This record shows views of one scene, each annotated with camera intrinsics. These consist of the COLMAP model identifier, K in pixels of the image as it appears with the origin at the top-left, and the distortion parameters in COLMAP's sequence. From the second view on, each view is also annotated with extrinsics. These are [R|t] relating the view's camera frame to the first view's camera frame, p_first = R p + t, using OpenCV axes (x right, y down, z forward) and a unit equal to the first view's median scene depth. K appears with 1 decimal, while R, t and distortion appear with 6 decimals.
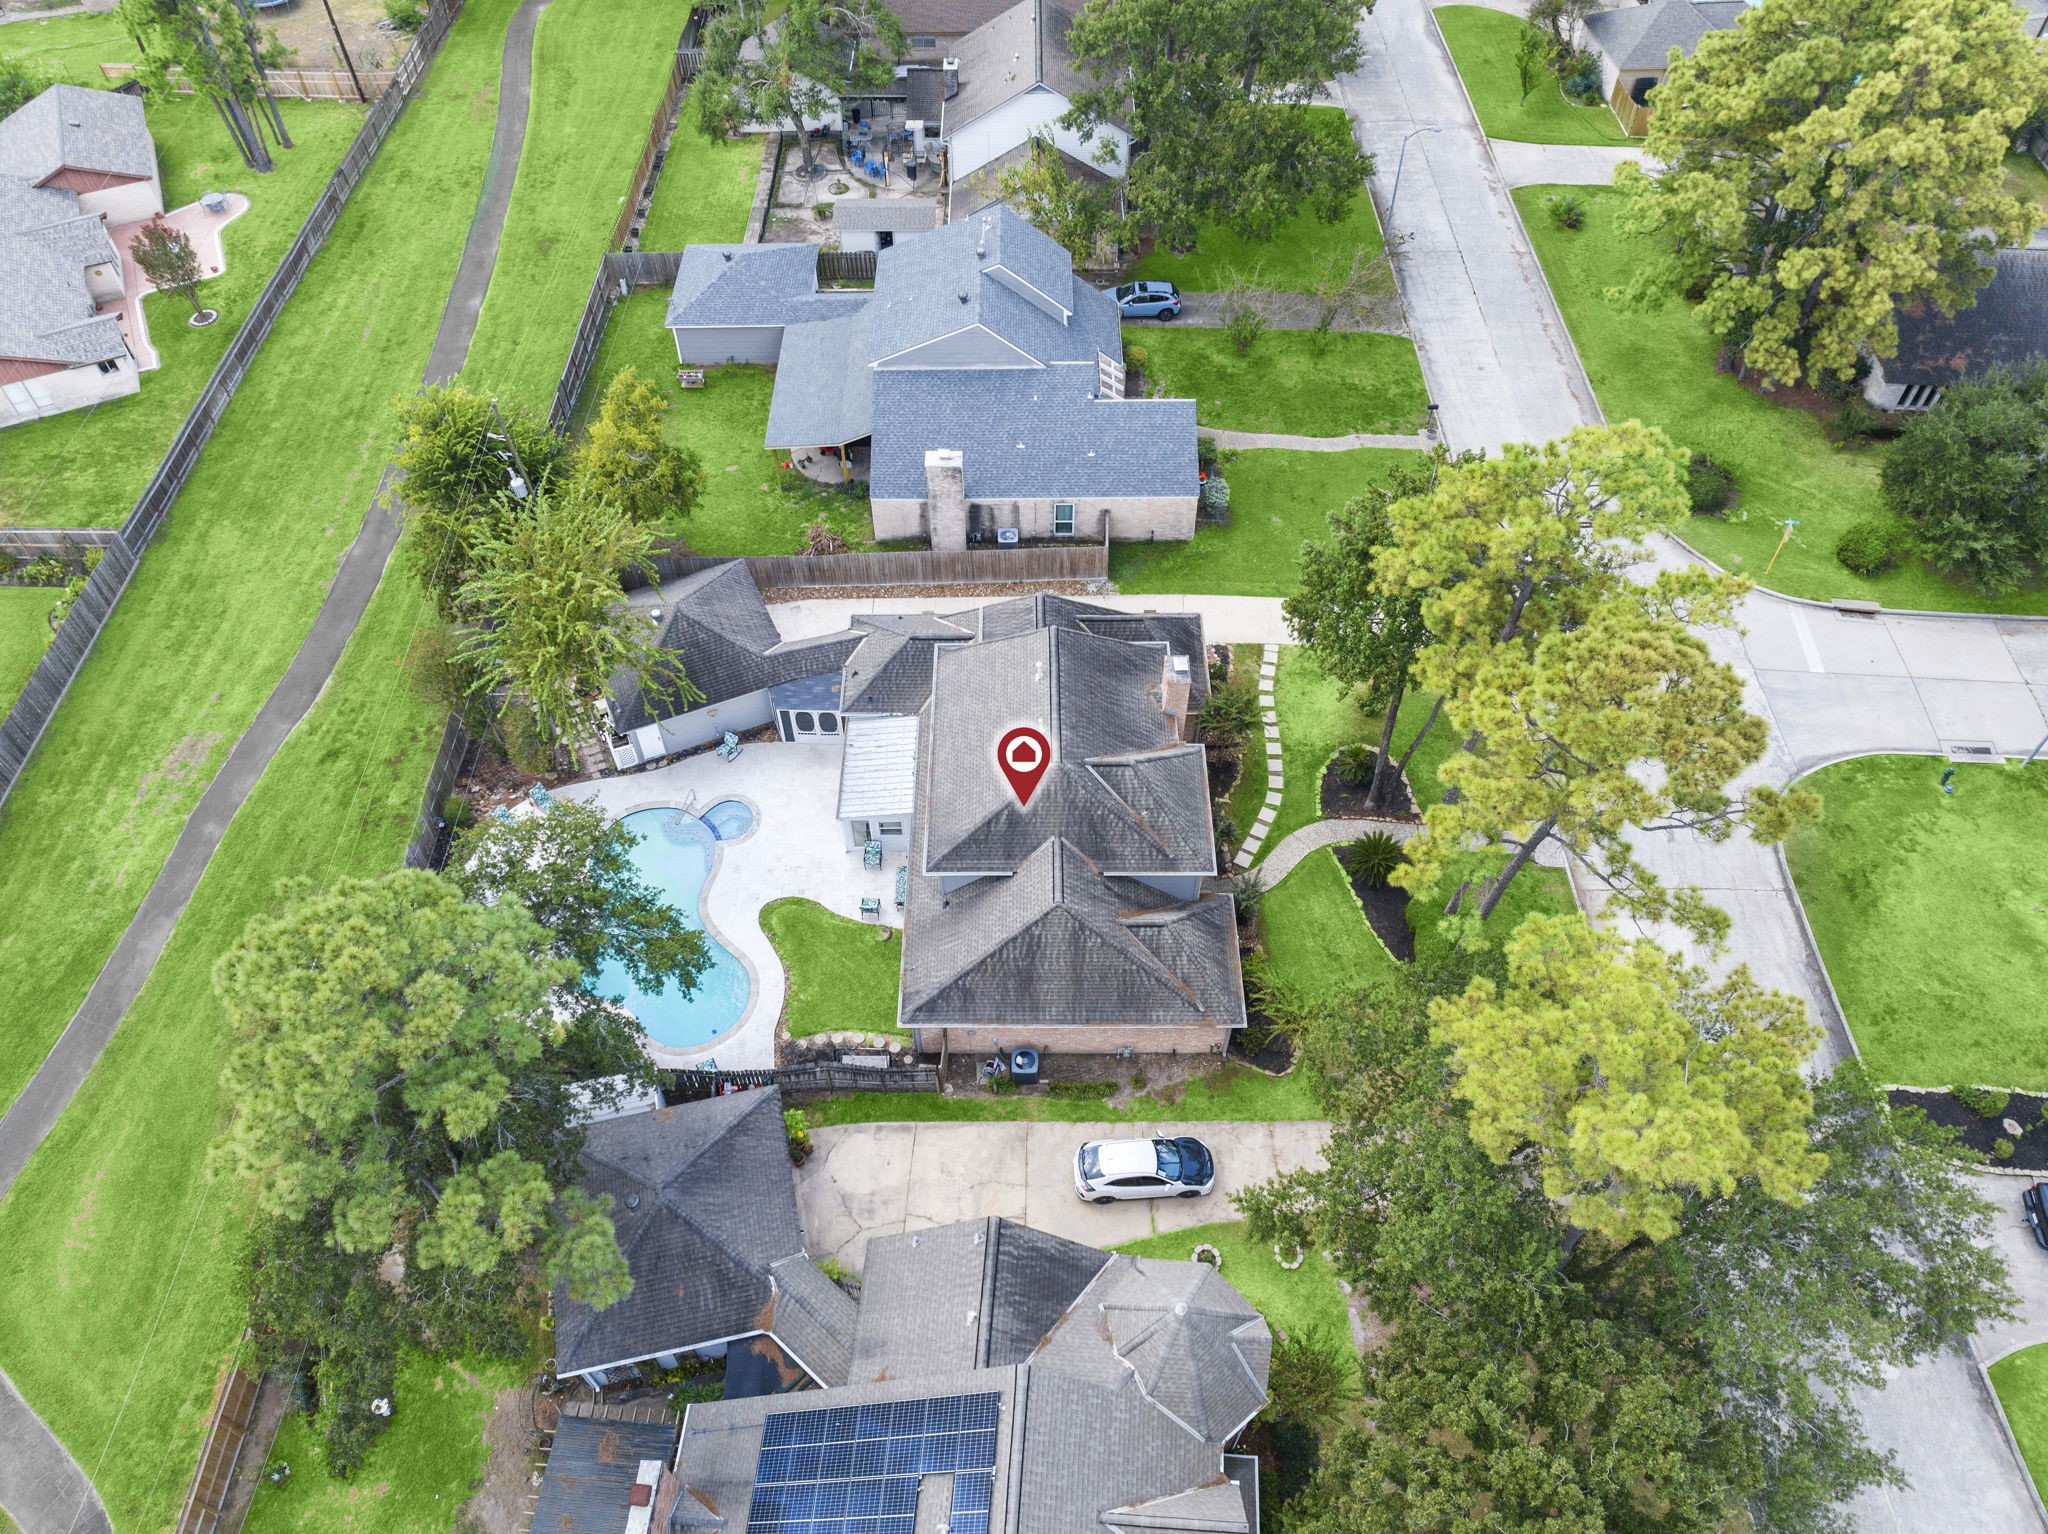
lens RADIAL K [[1447.6, 0, 1018.6], [0, 1447.6, 777.5], [0, 0, 1]] dist [-0.027049, -0.004420]
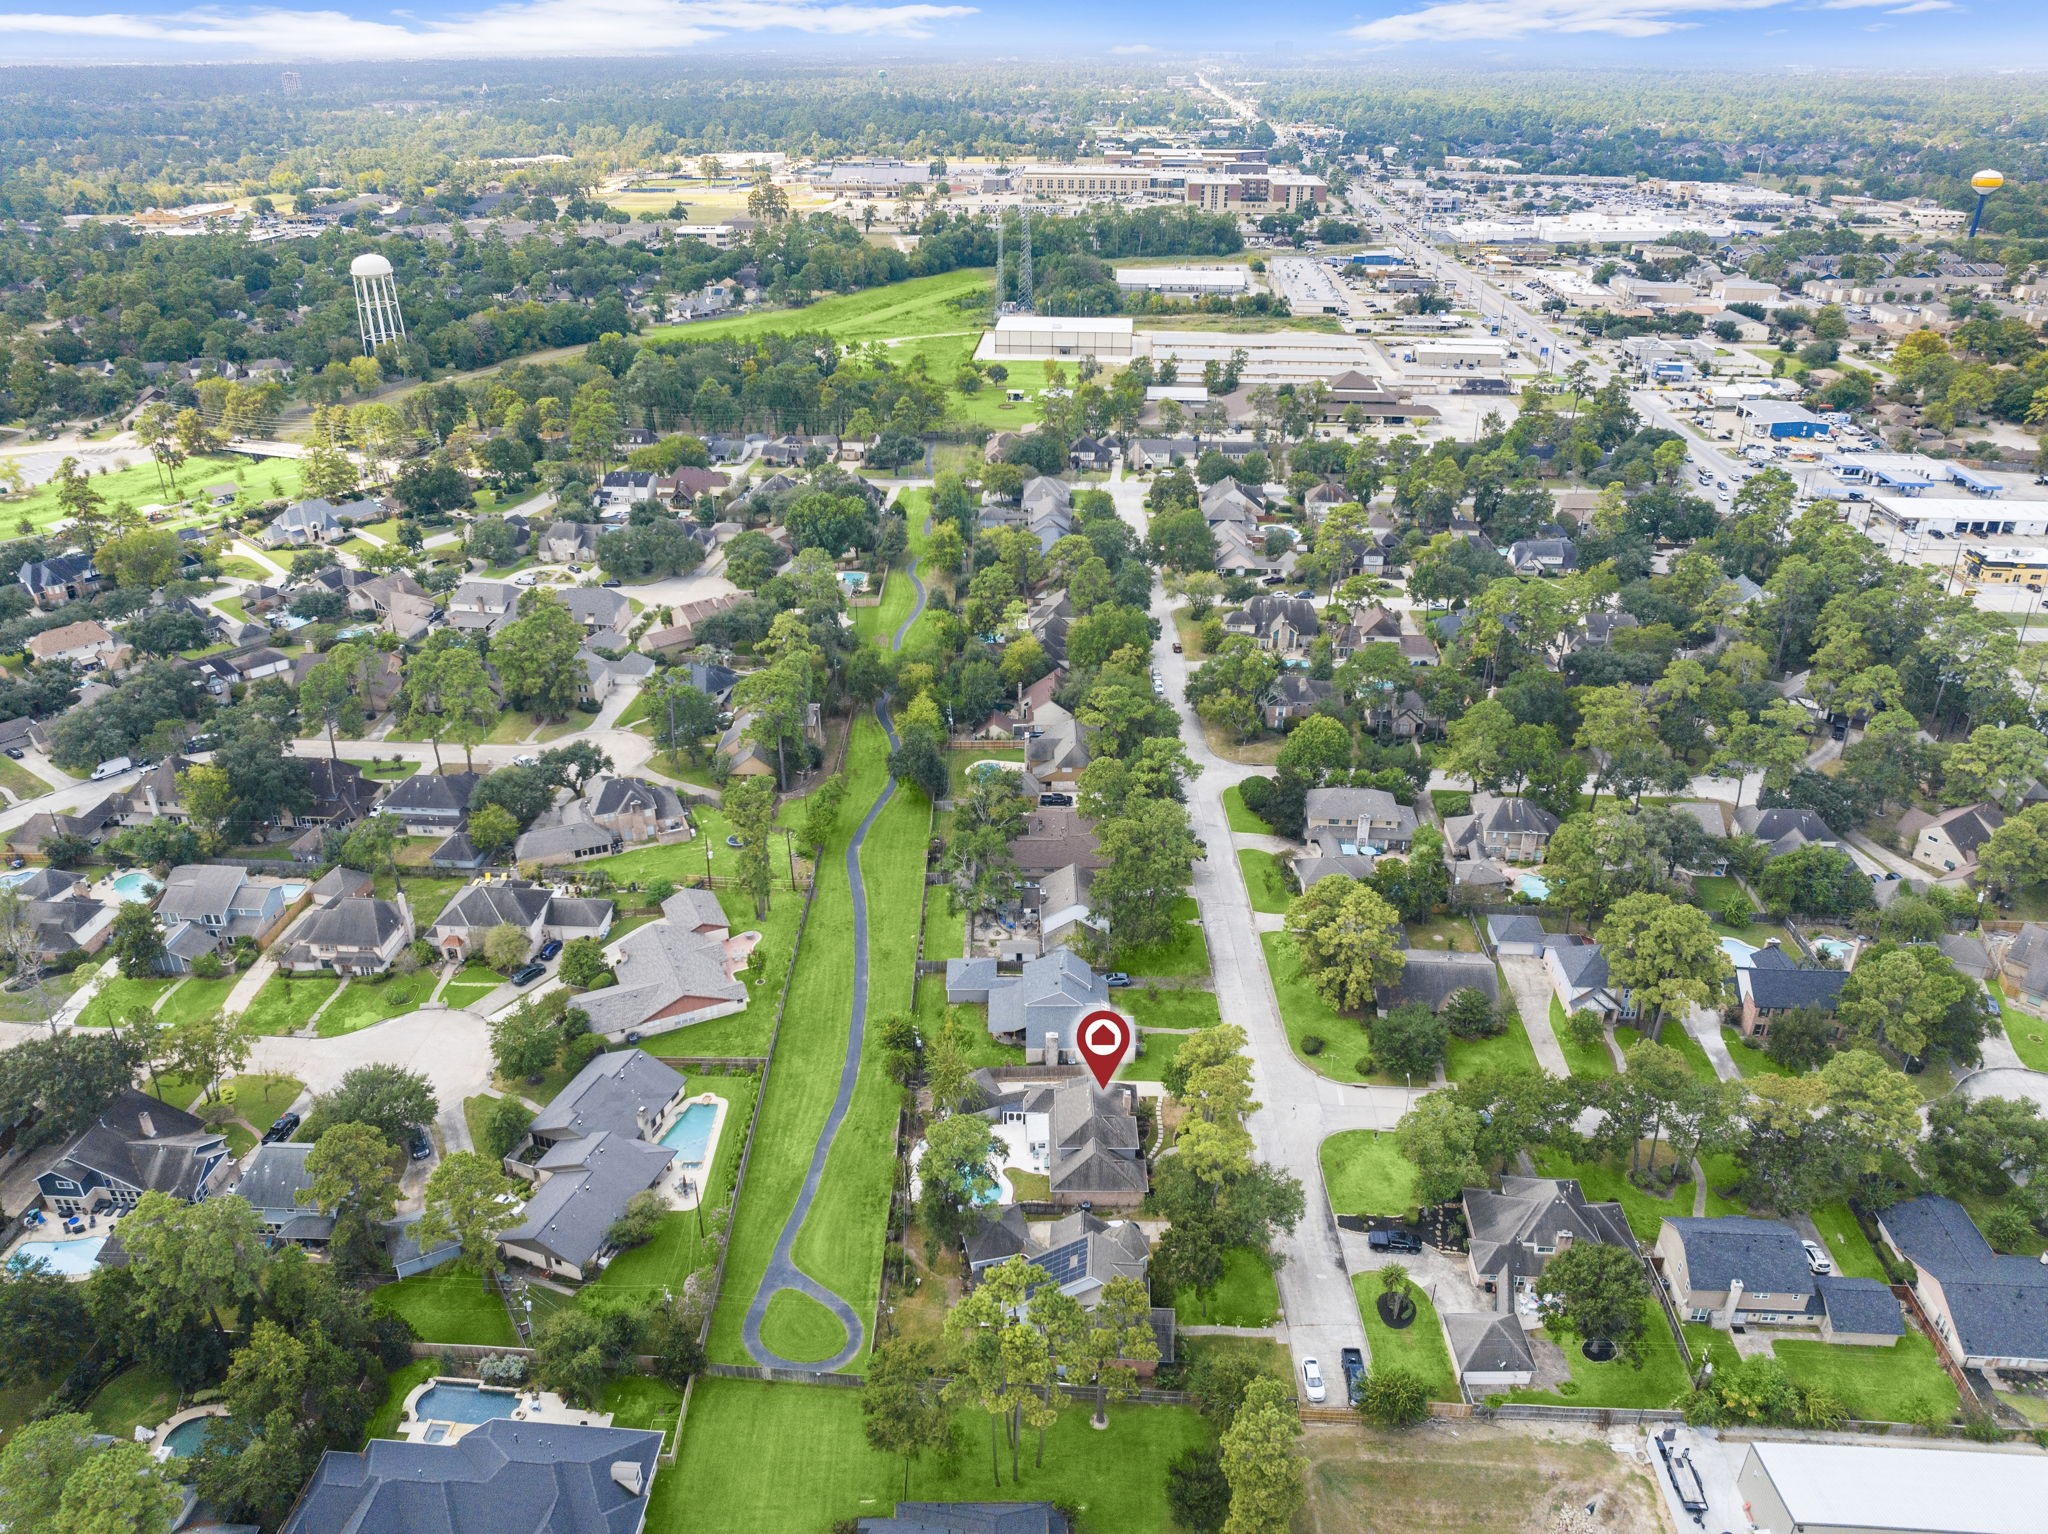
lens RADIAL K [[1447.6, 0, 1018.6], [0, 1447.6, 777.5], [0, 0, 1]] dist [-0.027049, -0.004420]
pose [[0.999953, 0.005228, 0.008185, -0.143821], [-0.001554, 0.918005, -0.396565, 0.475085], [-0.009587, 0.396534, 0.917970, -1.954114]]
